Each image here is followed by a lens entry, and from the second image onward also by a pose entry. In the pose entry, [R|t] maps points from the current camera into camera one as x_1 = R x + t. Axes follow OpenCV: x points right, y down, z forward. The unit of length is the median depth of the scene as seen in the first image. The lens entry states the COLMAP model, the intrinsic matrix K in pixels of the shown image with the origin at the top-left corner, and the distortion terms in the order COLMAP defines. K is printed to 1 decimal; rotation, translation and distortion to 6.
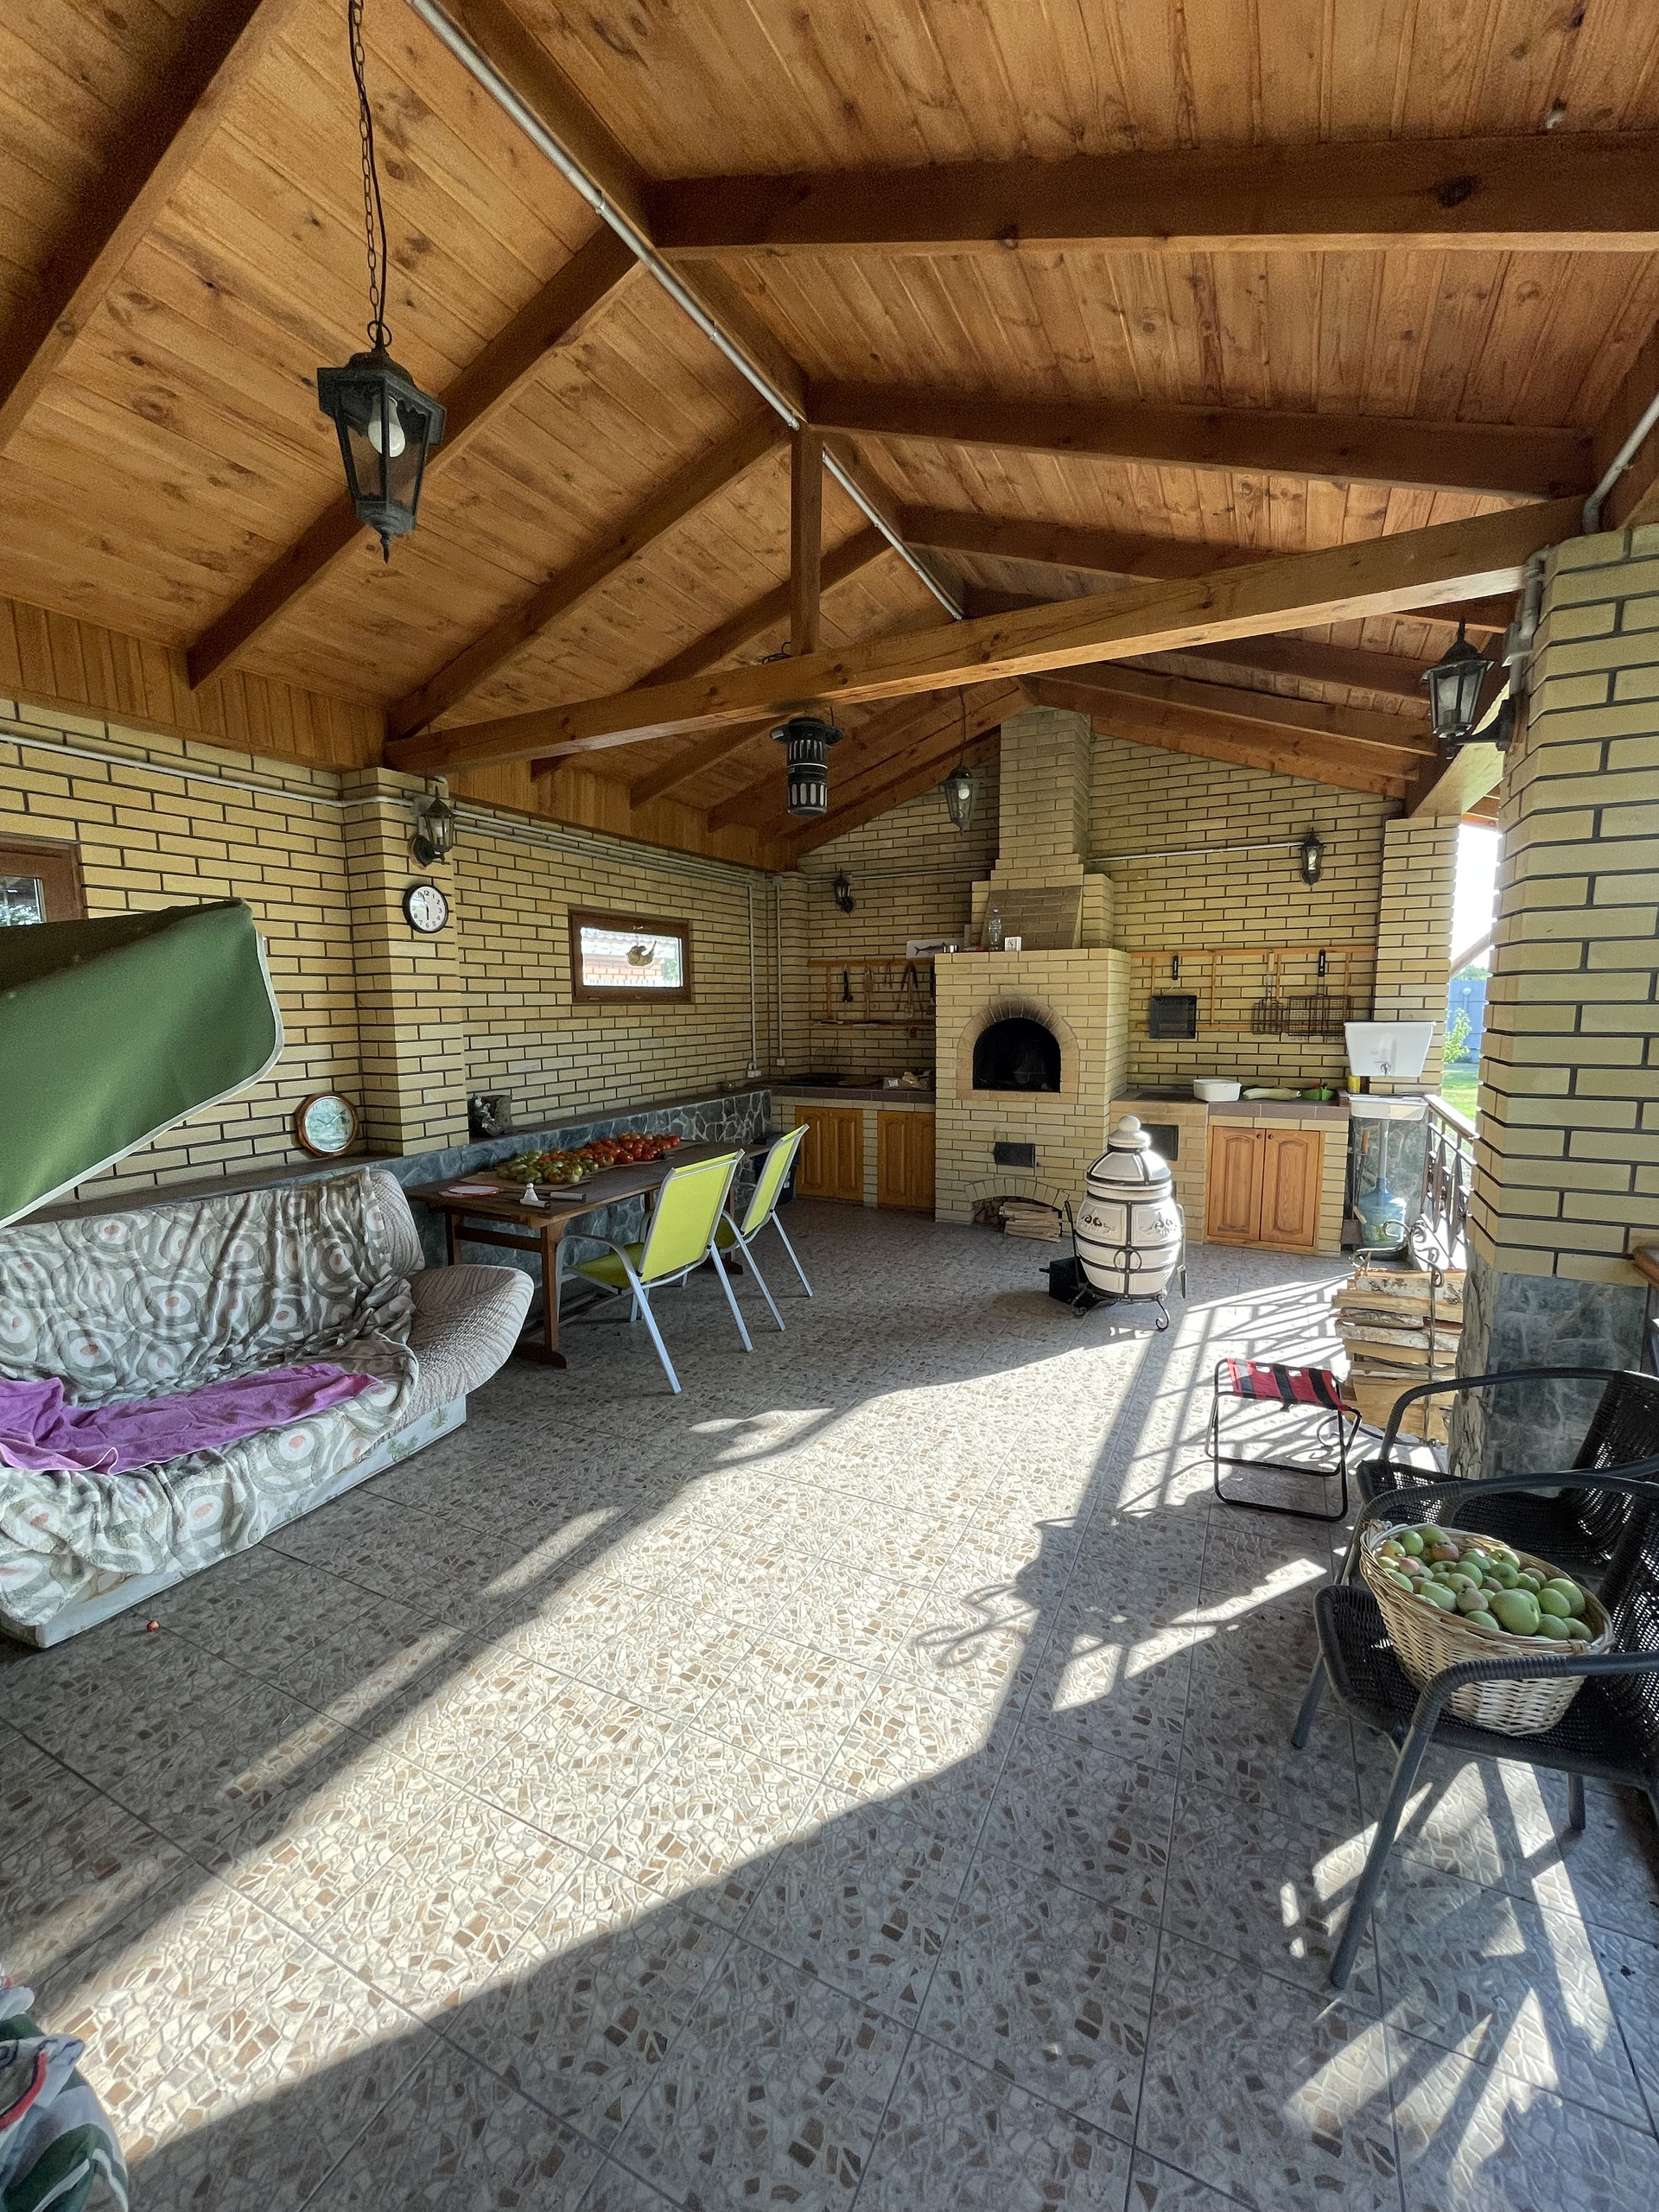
lens RADIAL K [[898.4, 0, 836.3], [0, 898.4, 1099.5], [0, 0, 1]] dist [0.005677, 0.000196]
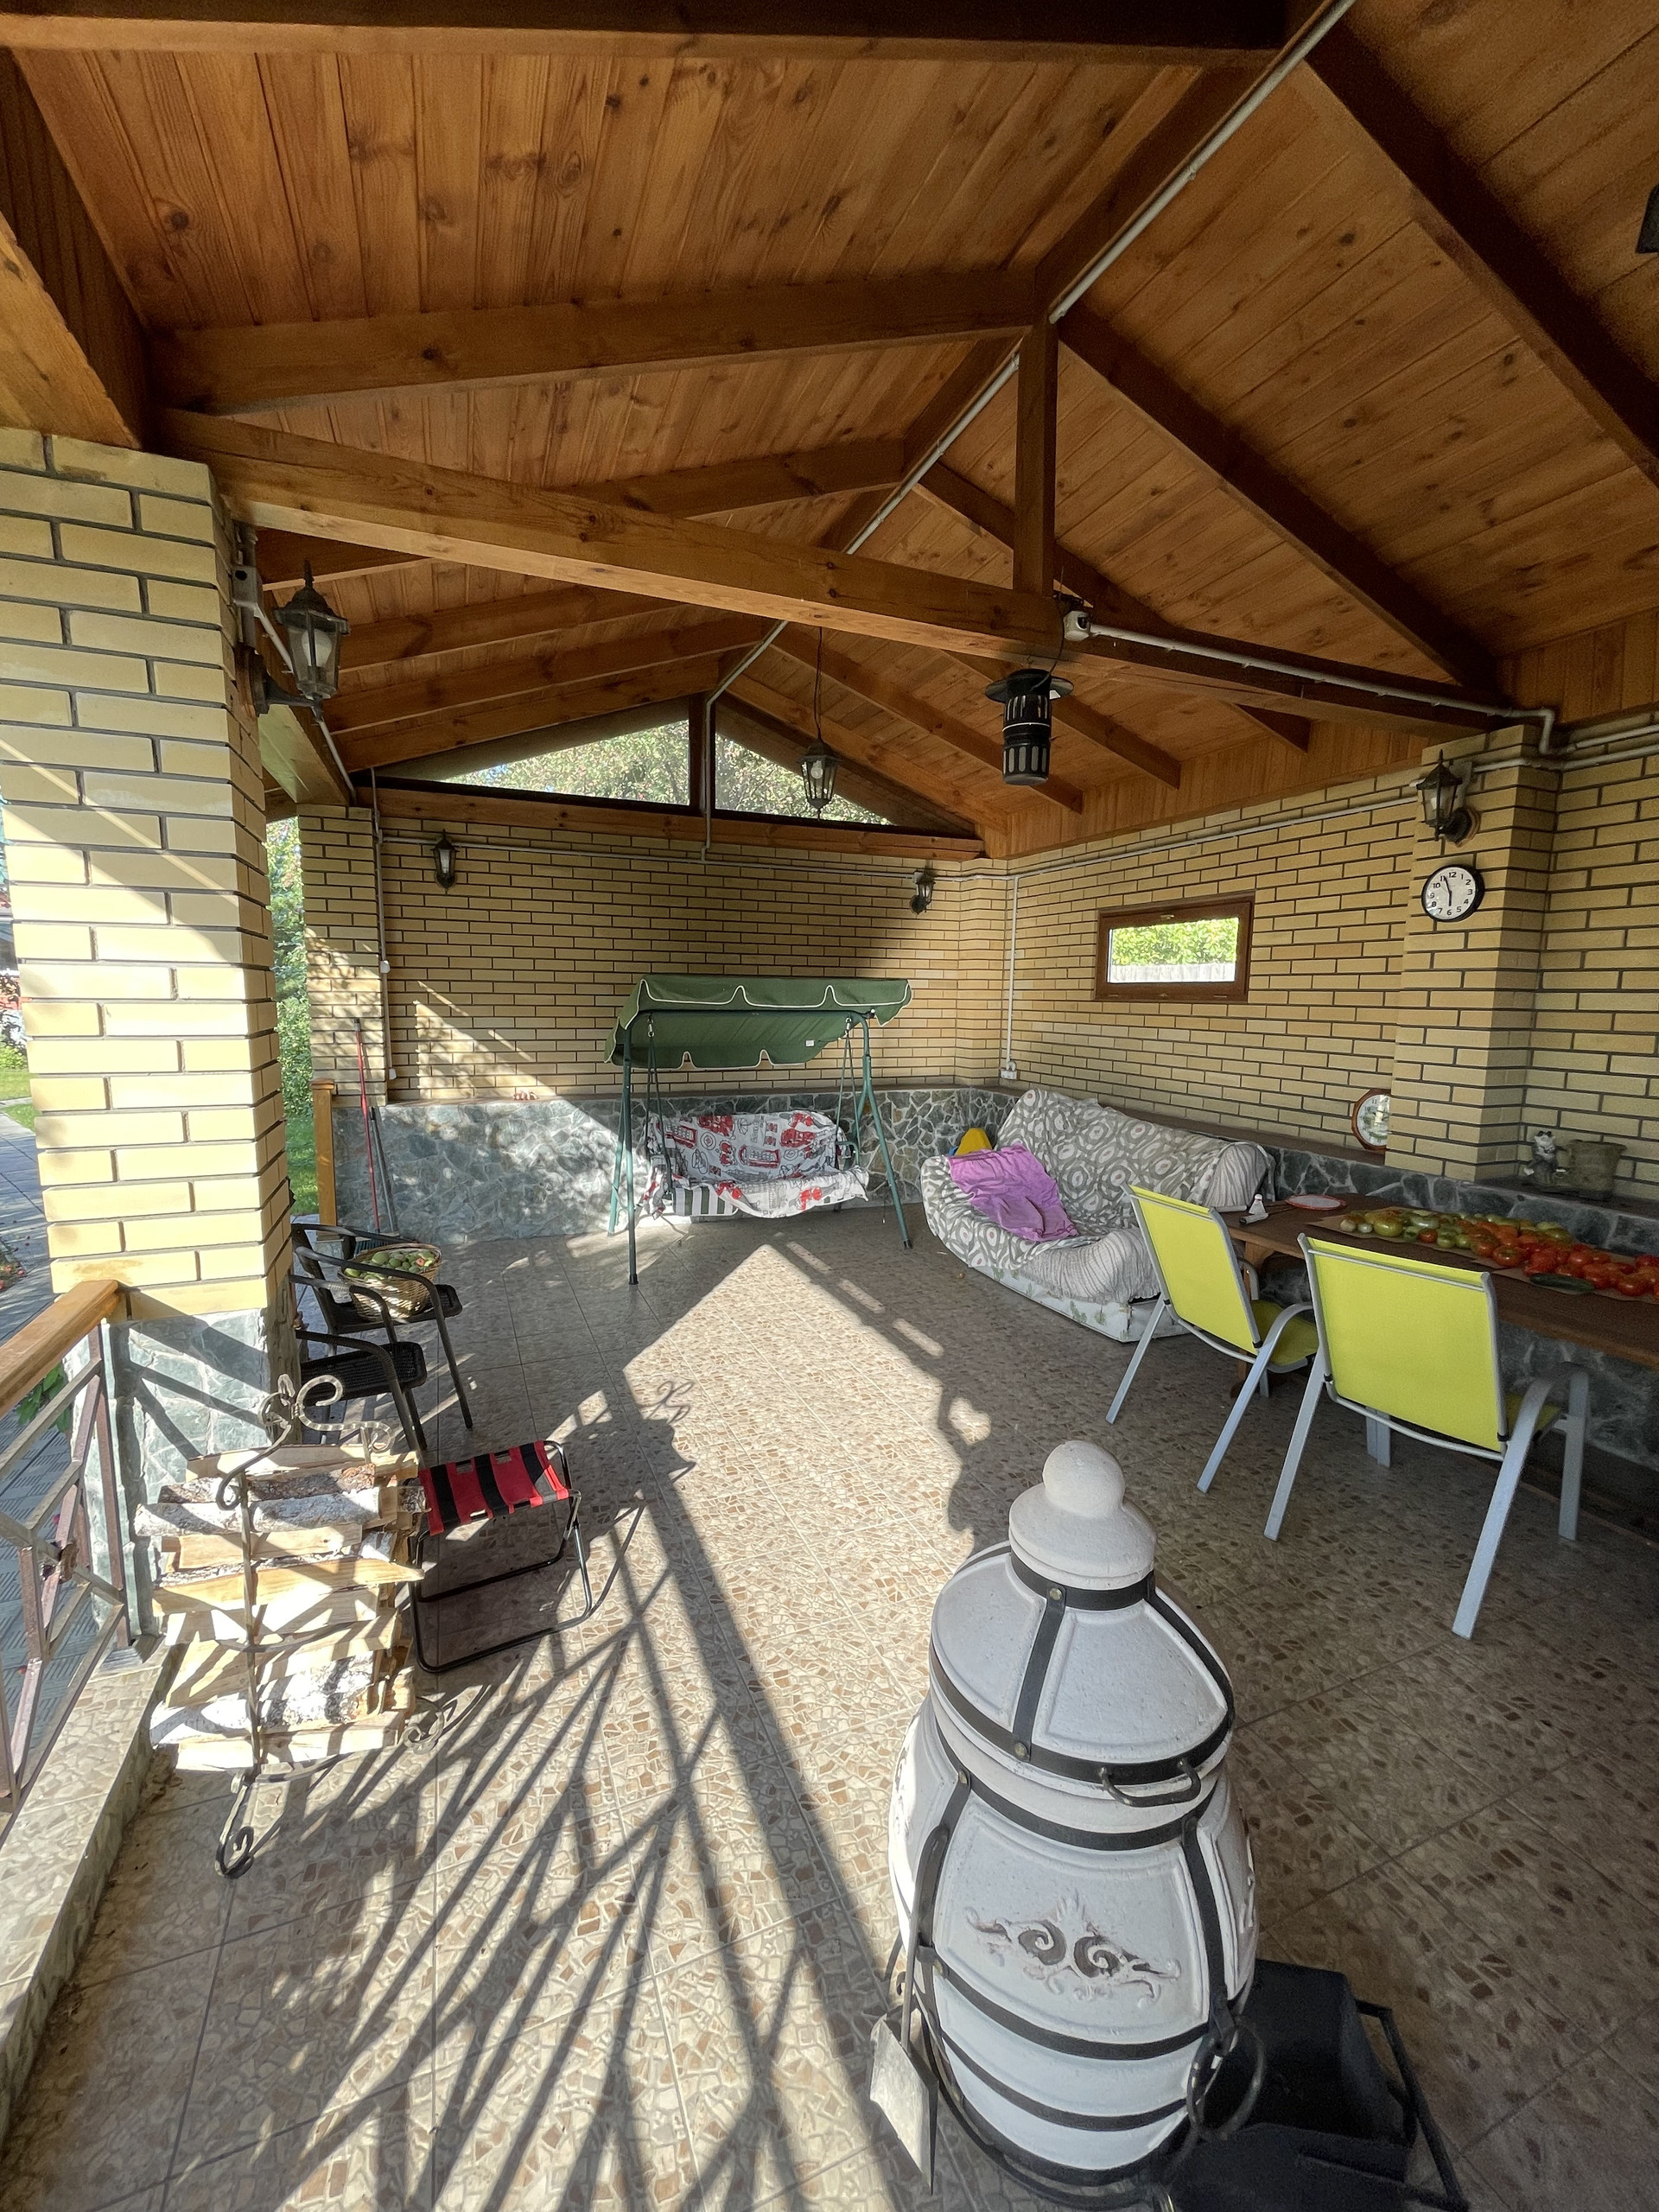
lens RADIAL K [[898.4, 0, 834.7], [0, 898.4, 1107.7], [0, 0, 1]] dist [0.005677, 0.000196]
pose [[-0.651160, 0.094403, -0.753046, 0.768641], [-0.094607, 0.974397, 0.203959, -0.170612], [0.753021, 0.204054, -0.625557, 1.470993]]
